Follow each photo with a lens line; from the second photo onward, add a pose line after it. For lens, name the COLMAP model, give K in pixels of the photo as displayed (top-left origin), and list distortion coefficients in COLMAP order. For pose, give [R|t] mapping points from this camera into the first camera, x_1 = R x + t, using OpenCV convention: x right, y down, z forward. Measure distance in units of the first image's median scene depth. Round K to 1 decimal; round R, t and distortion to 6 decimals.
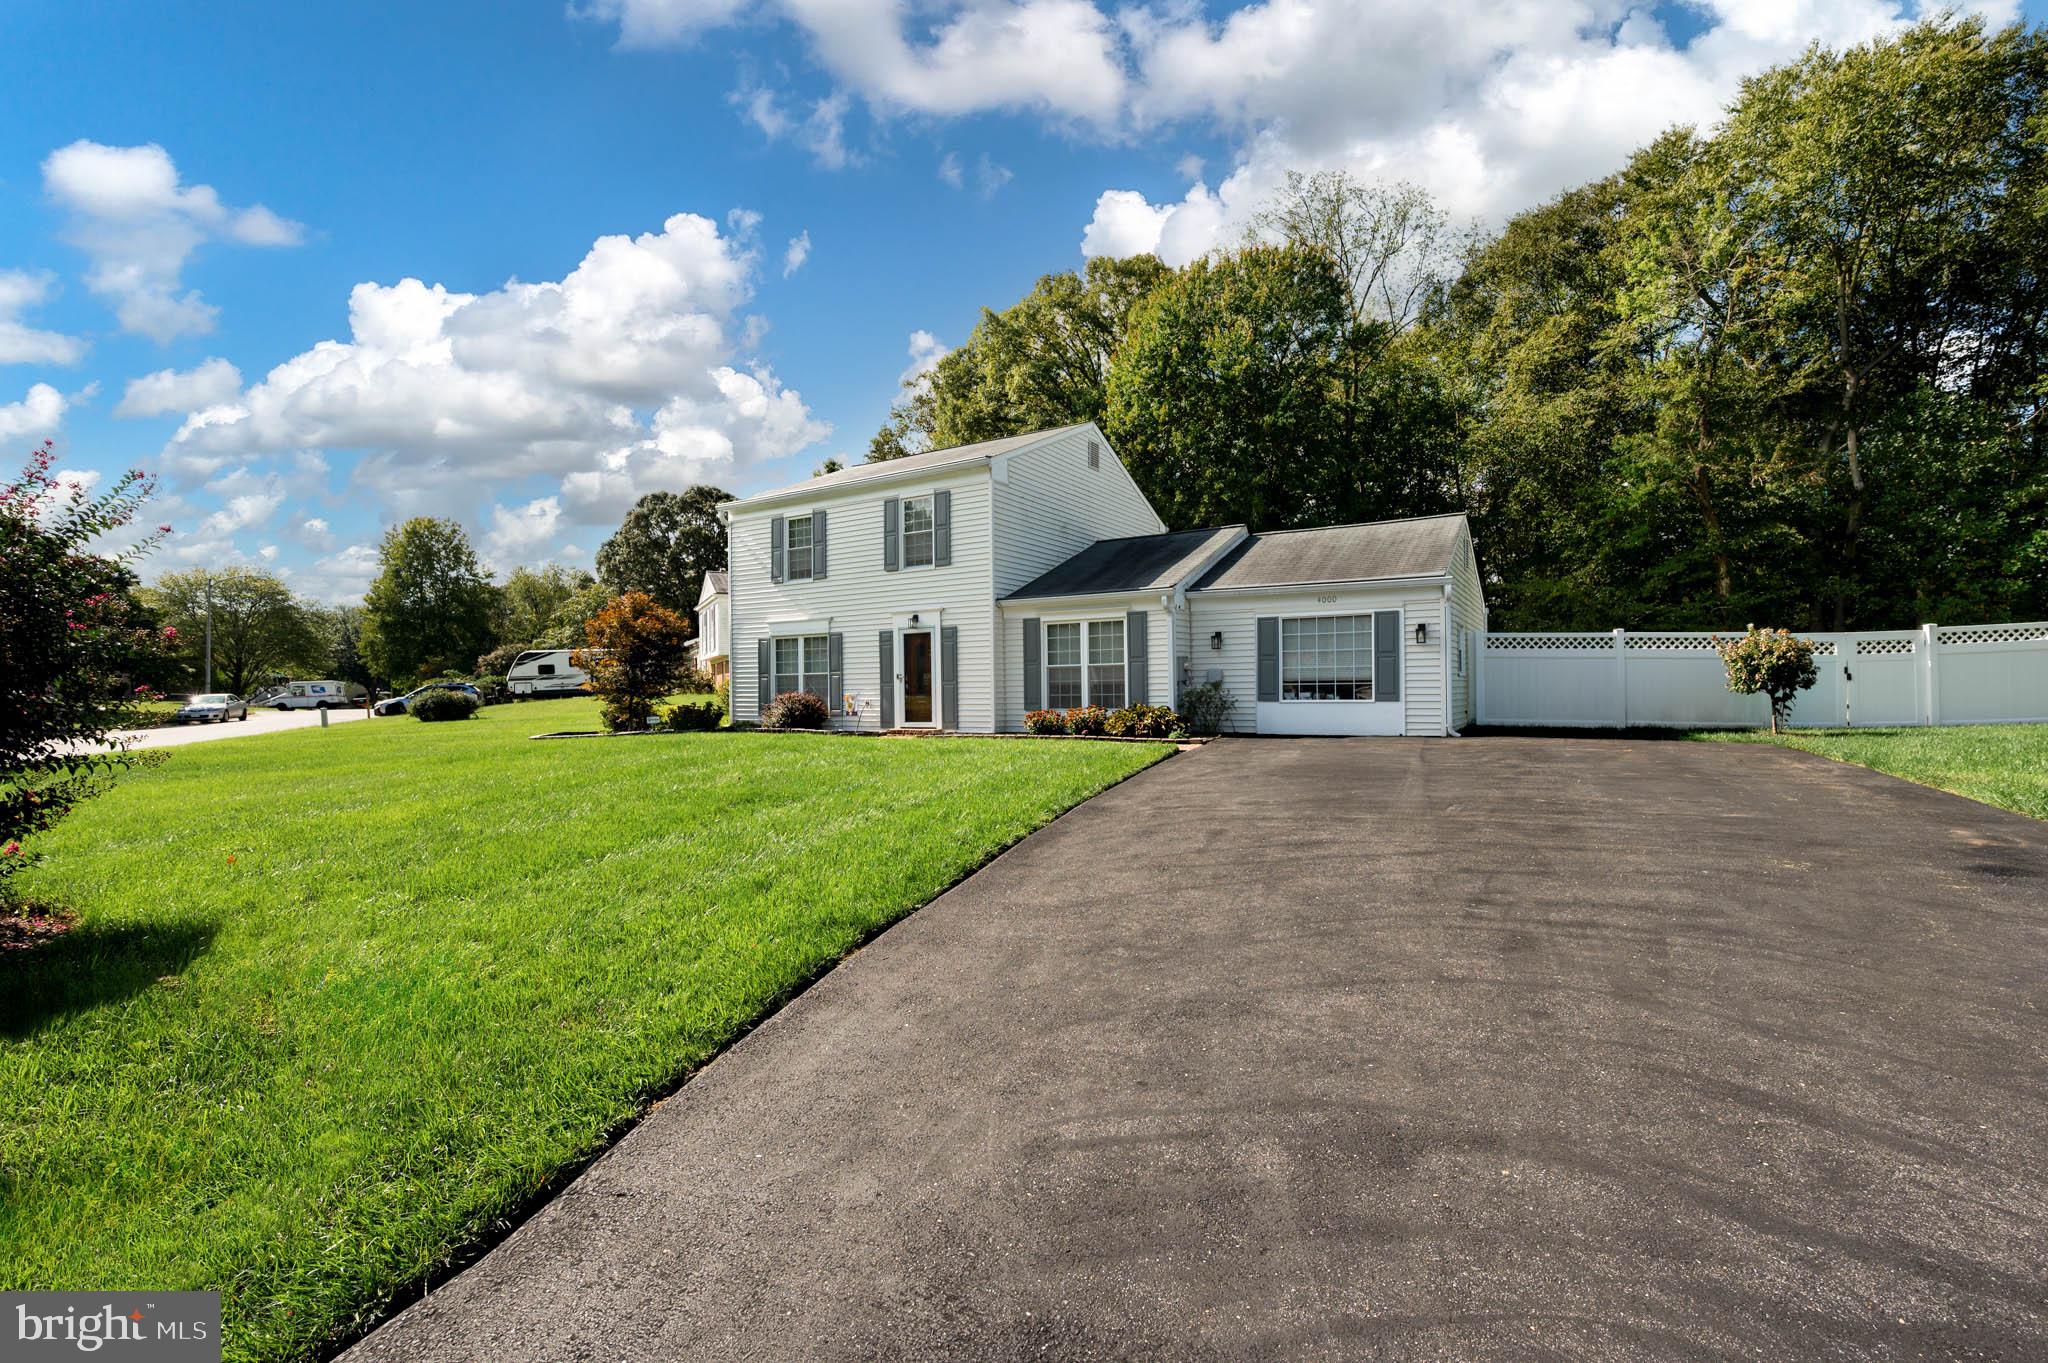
lens RADIAL K [[904.5, 0, 1027.9], [0, 904.5, 685.5], [0, 0, 1]] dist [-0.004520, -0.001154]
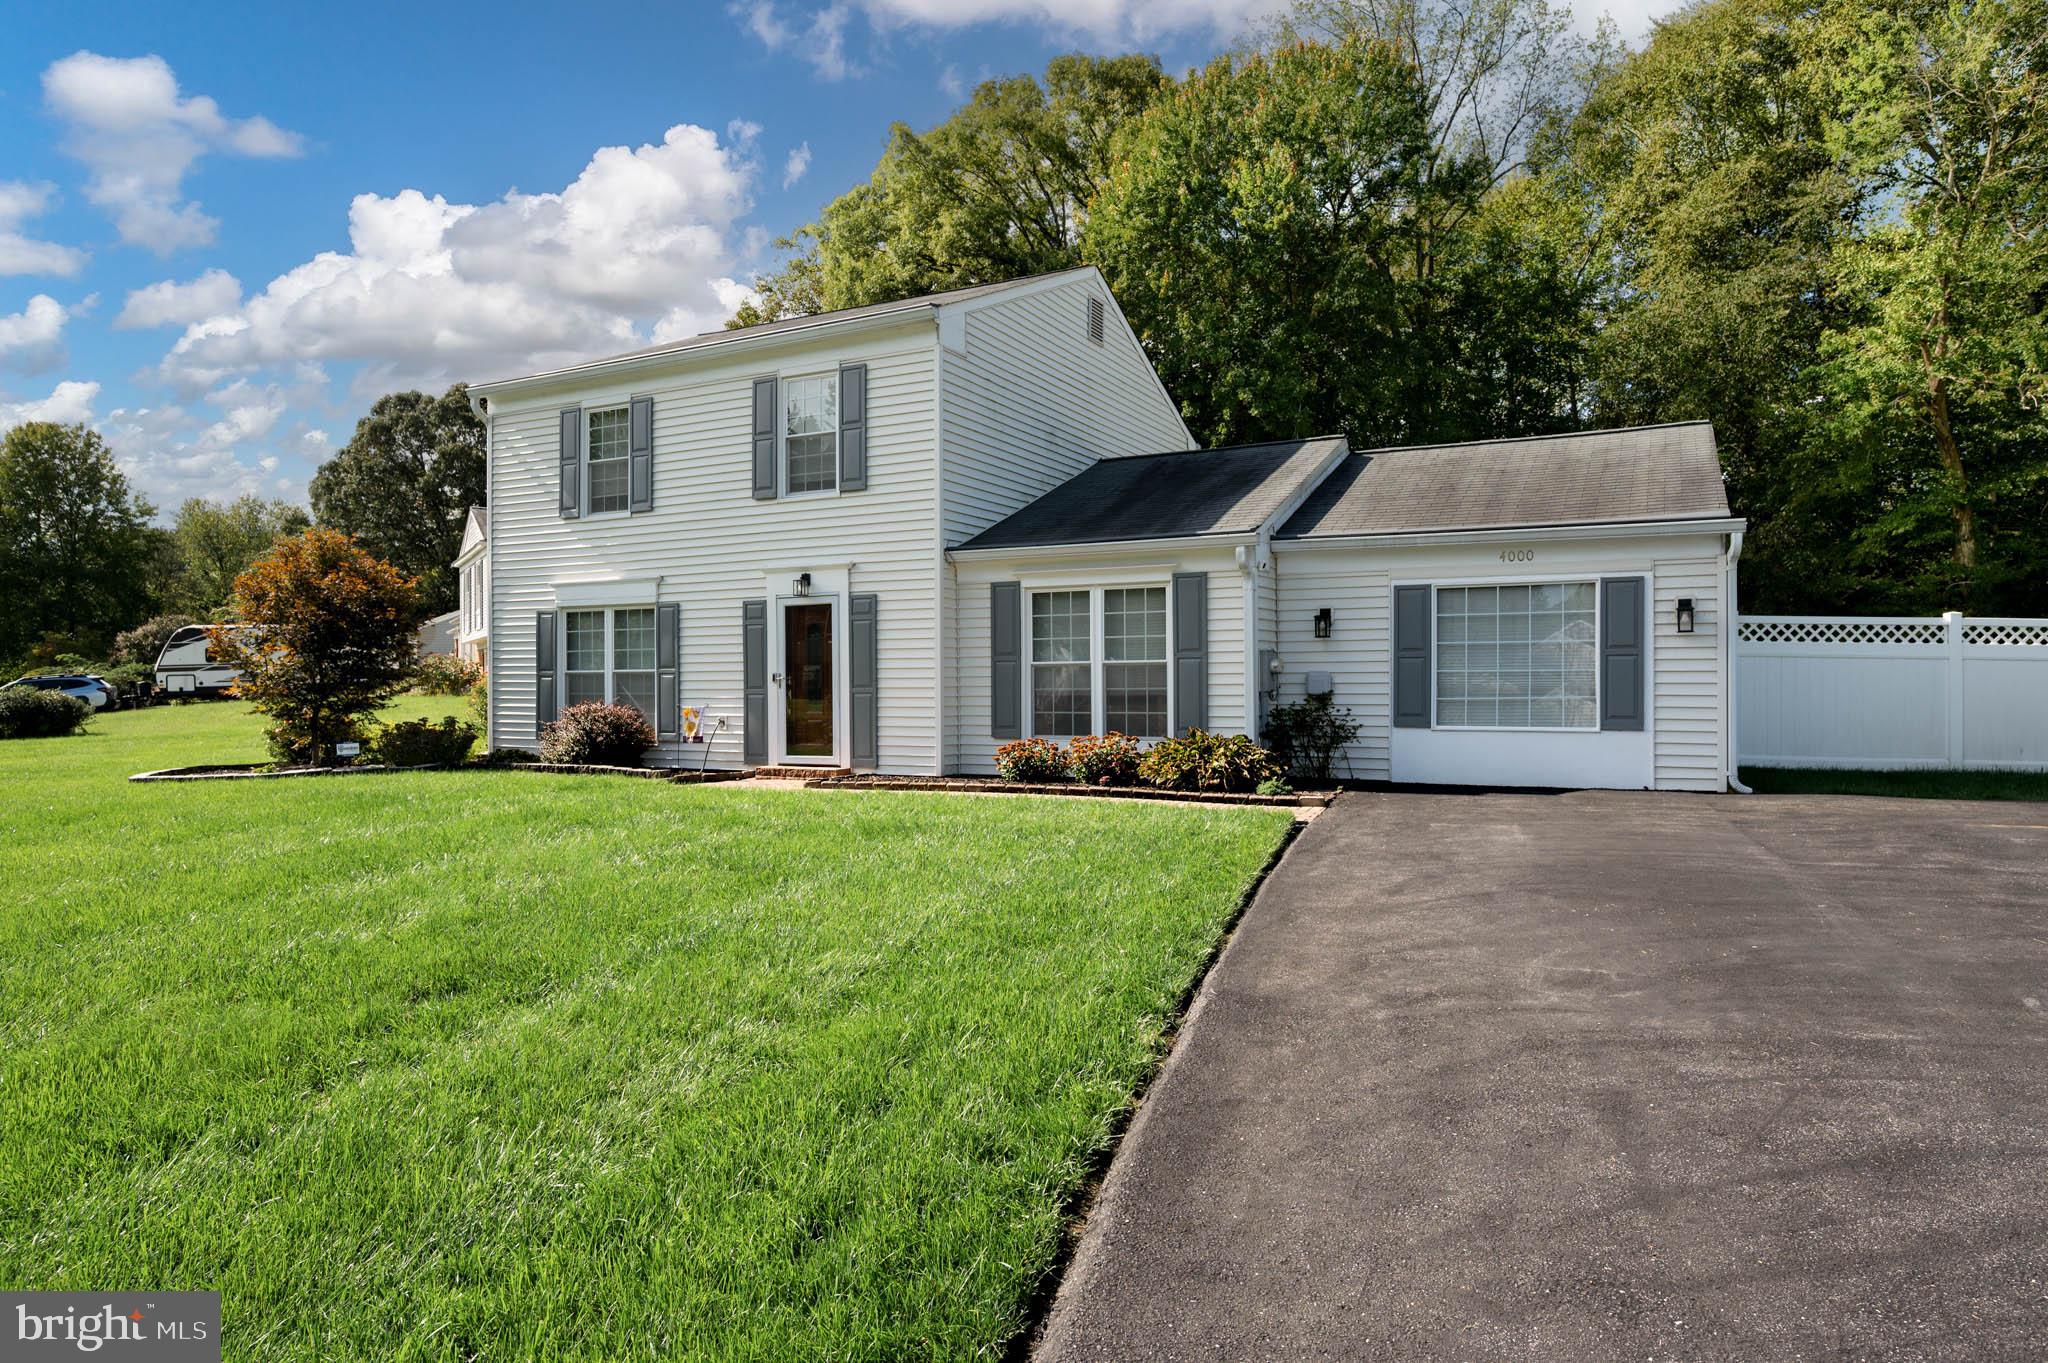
lens RADIAL K [[1235.2, 0, 1028.7], [0, 1235.2, 690.3], [0, 0, 1]] dist [-0.005136, -0.001633]
pose [[0.997409, 0.007349, 0.071563, -0.031470], [-0.007940, 0.999937, 0.007979, -0.008424], [-0.071500, -0.008527, 0.997404, 0.160332]]
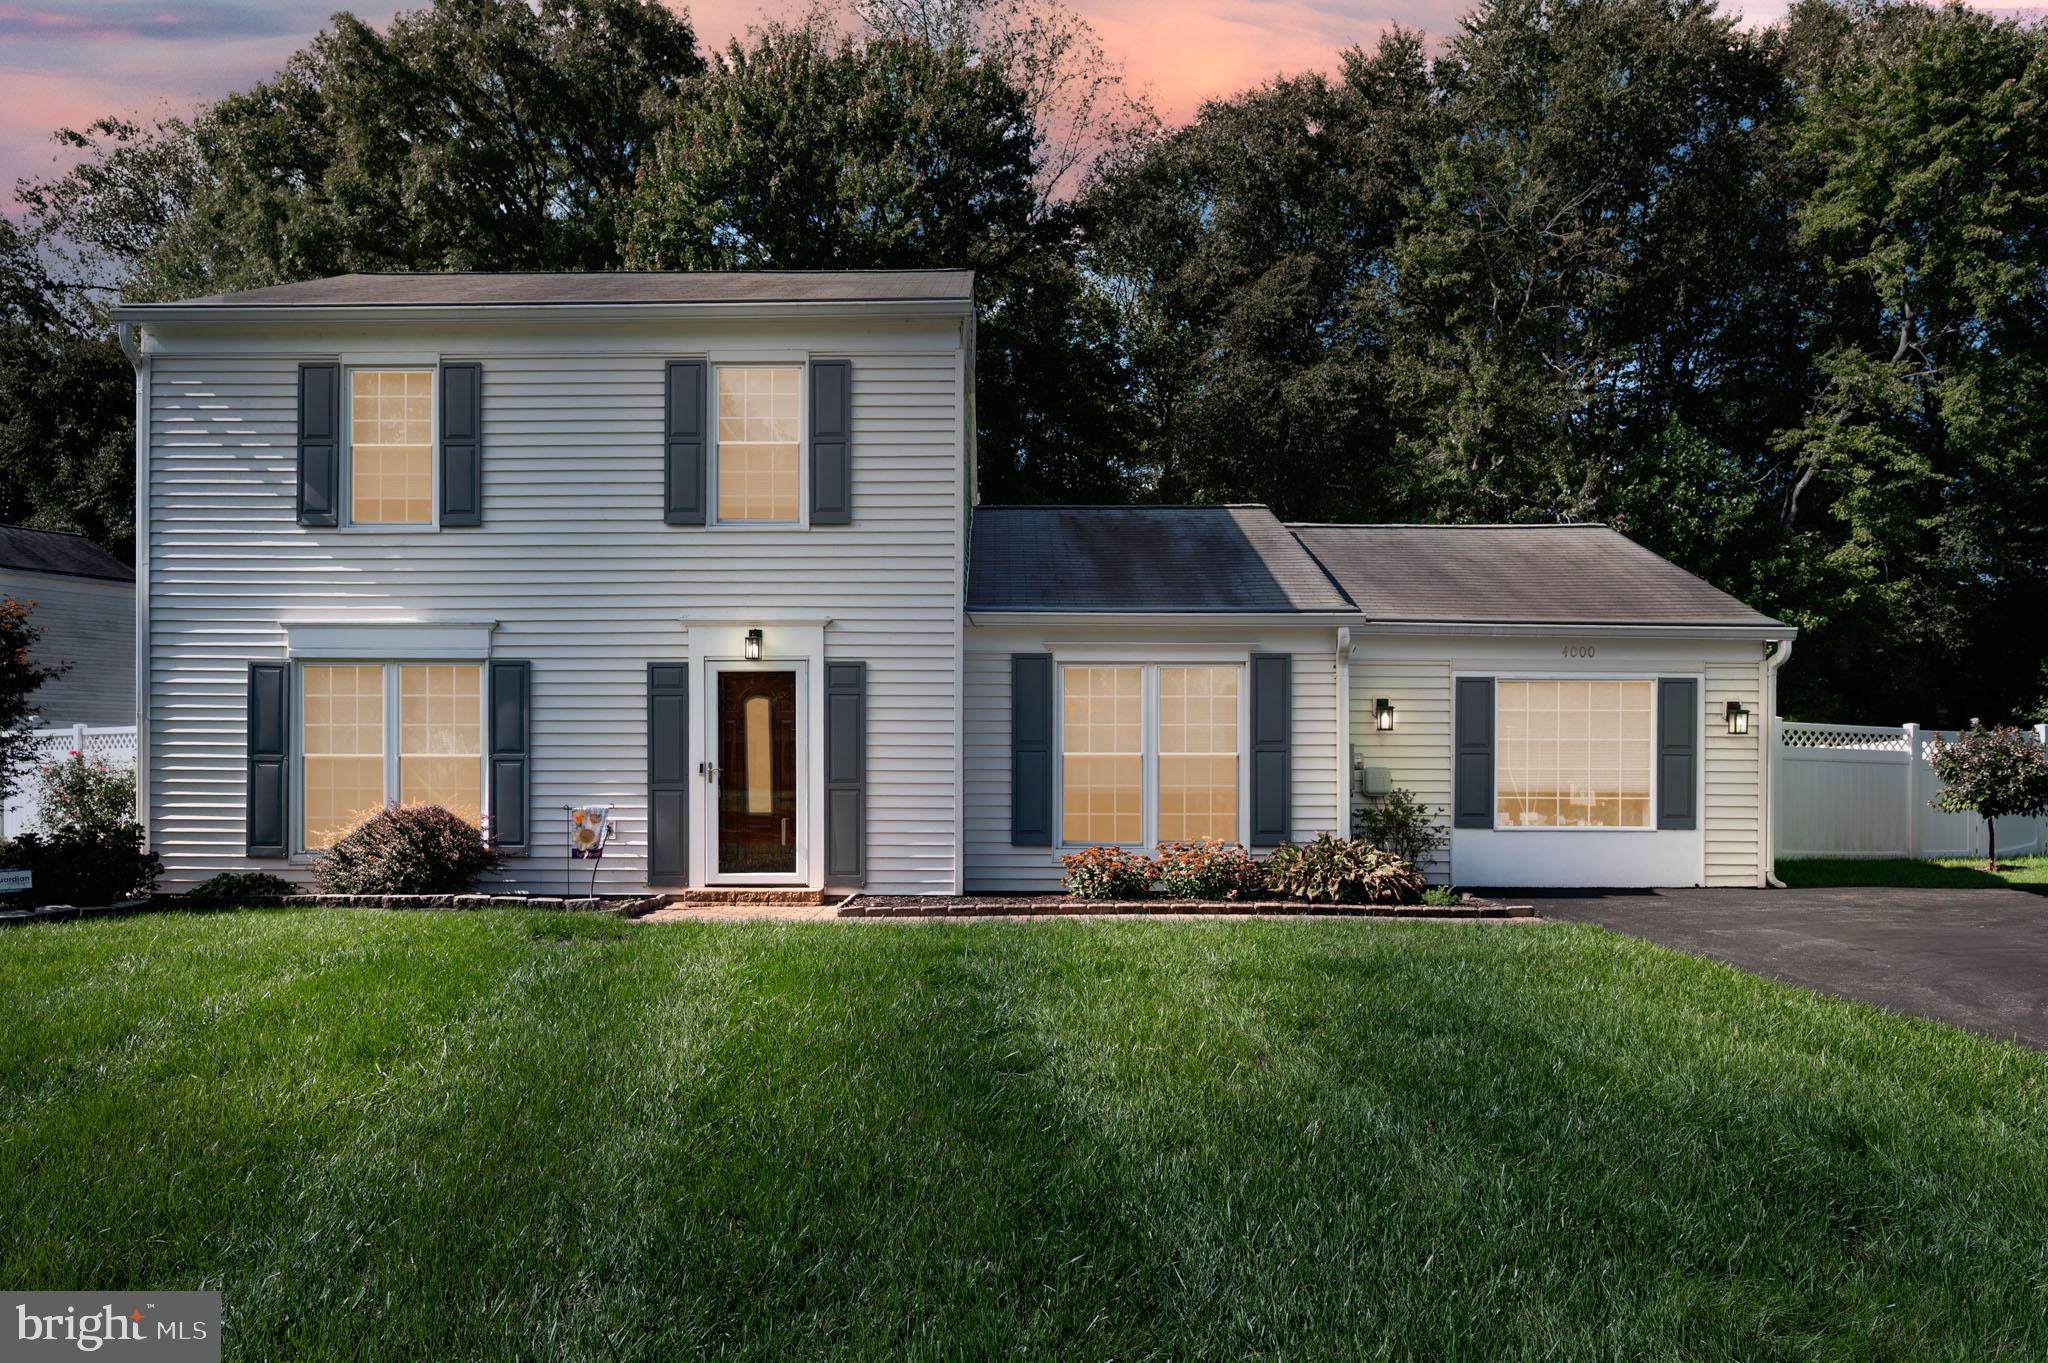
lens RADIAL K [[1439.3, 0, 968.6], [0, 1439.3, 774.7], [0, 0, 1]] dist [-0.004445, 0.003137]
pose [[0.861351, 0.012106, 0.507866, -0.340442], [-0.015989, 0.999867, 0.003285, -0.010014], [-0.507759, -0.010950, 0.861430, 0.297396]]
